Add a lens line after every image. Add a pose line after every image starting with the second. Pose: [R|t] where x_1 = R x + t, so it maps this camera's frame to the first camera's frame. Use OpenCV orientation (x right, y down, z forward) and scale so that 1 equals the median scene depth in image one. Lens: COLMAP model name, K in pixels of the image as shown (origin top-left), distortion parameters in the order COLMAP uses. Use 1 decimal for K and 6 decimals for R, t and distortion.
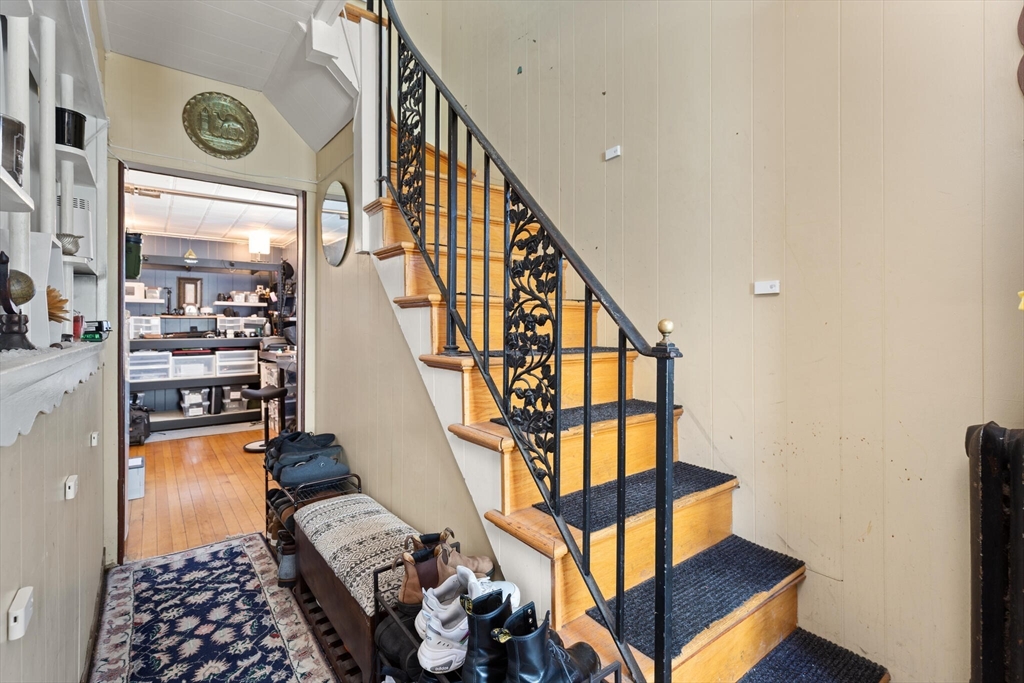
lens RADIAL K [[468.8, 0, 523.1], [0, 468.8, 324.6], [0, 0, 1]] dist [-0.003828, -0.001638]
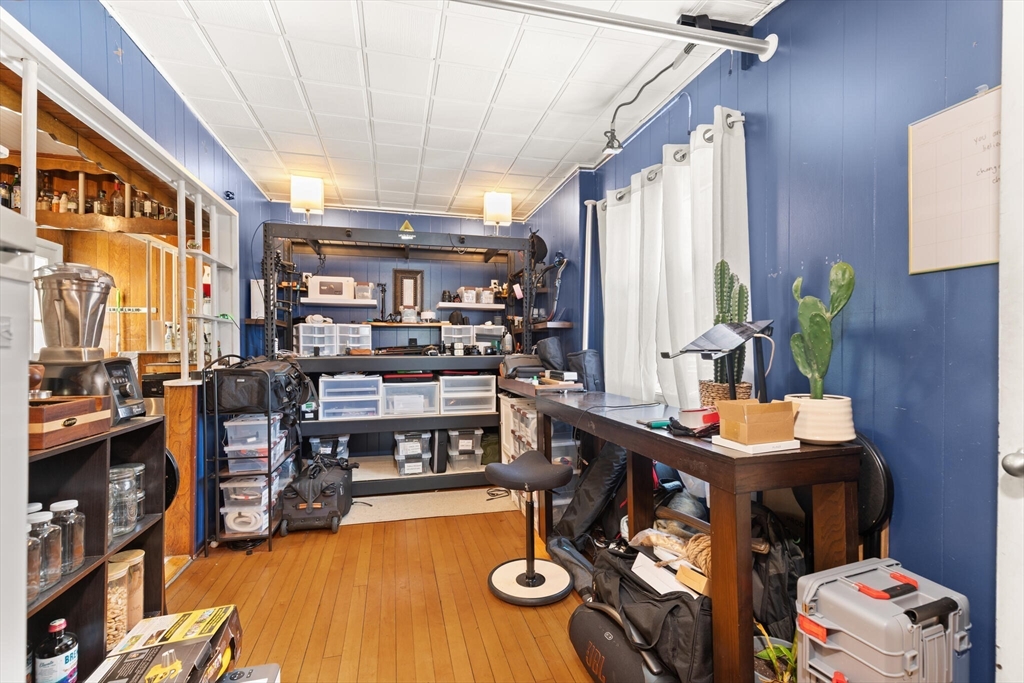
lens RADIAL K [[468.8, 0, 521.1], [0, 468.8, 348.3], [0, 0, 1]] dist [-0.003828, -0.001638]
pose [[0.918133, 0.003750, -0.396255, -0.291522], [-0.001989, 0.999986, 0.004853, 0.015061], [0.396268, -0.003668, 0.918128, 0.442114]]
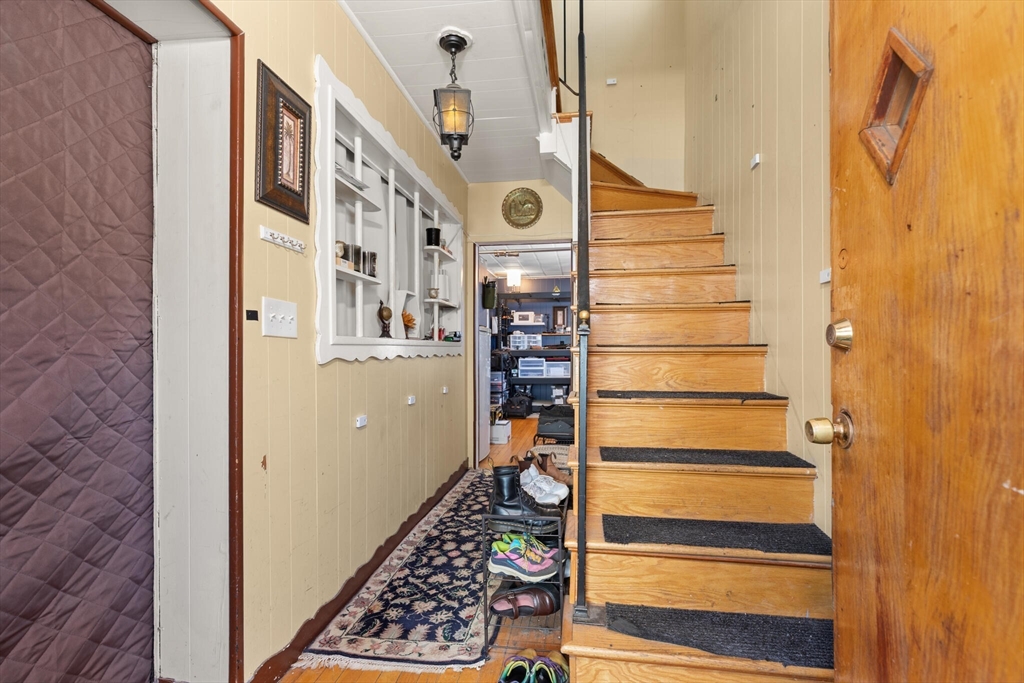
lens RADIAL K [[468.8, 0, 519.9], [0, 468.8, 344.6], [0, 0, 1]] dist [-0.003828, -0.001638]
pose [[0.687022, -0.005516, -0.726615, 0.225224], [0.005463, 0.999982, -0.002426, 0.017644], [0.726616, -0.002302, 0.687040, -0.042192]]
